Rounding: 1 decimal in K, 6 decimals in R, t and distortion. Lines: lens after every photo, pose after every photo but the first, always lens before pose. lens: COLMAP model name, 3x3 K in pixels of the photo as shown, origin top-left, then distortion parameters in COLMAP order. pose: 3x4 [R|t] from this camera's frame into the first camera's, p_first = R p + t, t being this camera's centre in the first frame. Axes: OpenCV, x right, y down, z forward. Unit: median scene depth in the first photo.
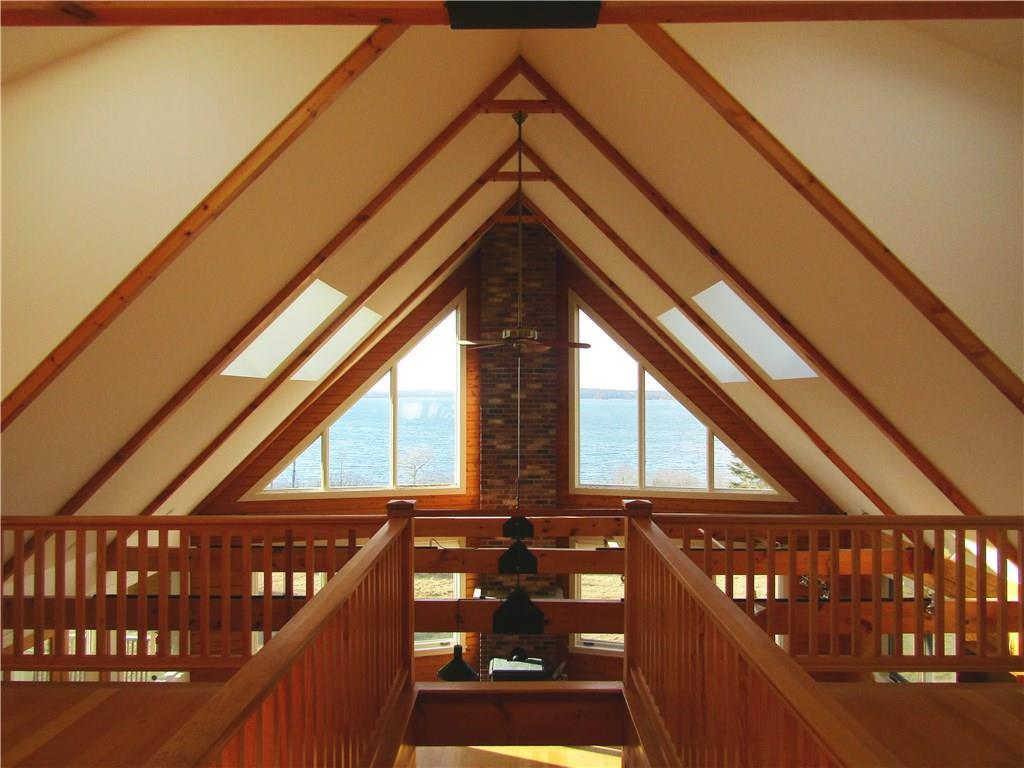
lens RADIAL K [[720.8, 0, 513.4], [0, 720.8, 384.2], [0, 0, 1]] dist [-0.018702, 0.002551]
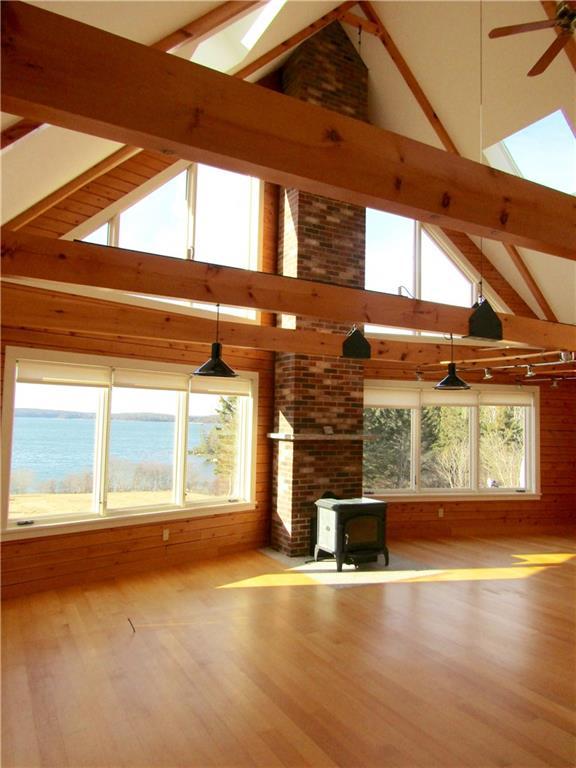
lens RADIAL K [[540.6, 0, 289.5], [0, 540.6, 384.3], [0, 0, 1]] dist [-0.018702, 0.002551]
pose [[0.874679, 0.049269, 0.482191, -0.367864], [-0.030362, 0.998436, -0.046943, 0.263463], [-0.483750, 0.026420, 0.874807, 0.423952]]
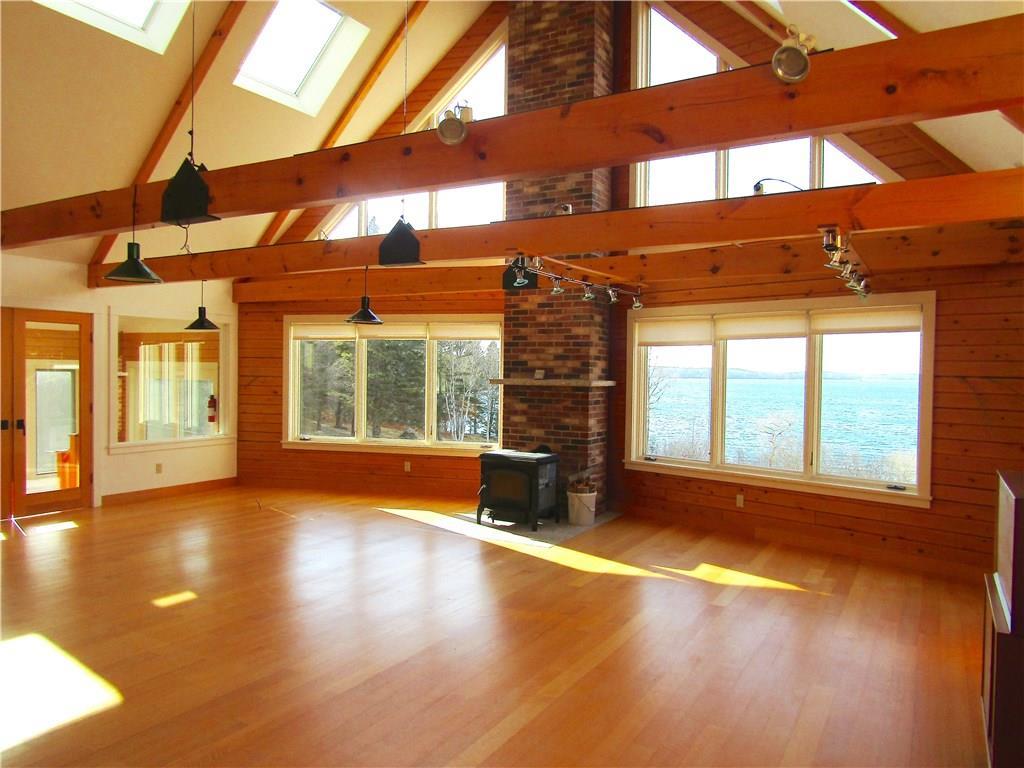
lens RADIAL K [[720.8, 0, 515.3], [0, 720.8, 388.4], [0, 0, 1]] dist [-0.018702, 0.002551]
pose [[0.864621, 0.020800, -0.501993, 0.369838], [-0.004569, 0.999427, 0.033542, 0.276689], [0.502403, -0.026707, 0.864221, 0.307075]]
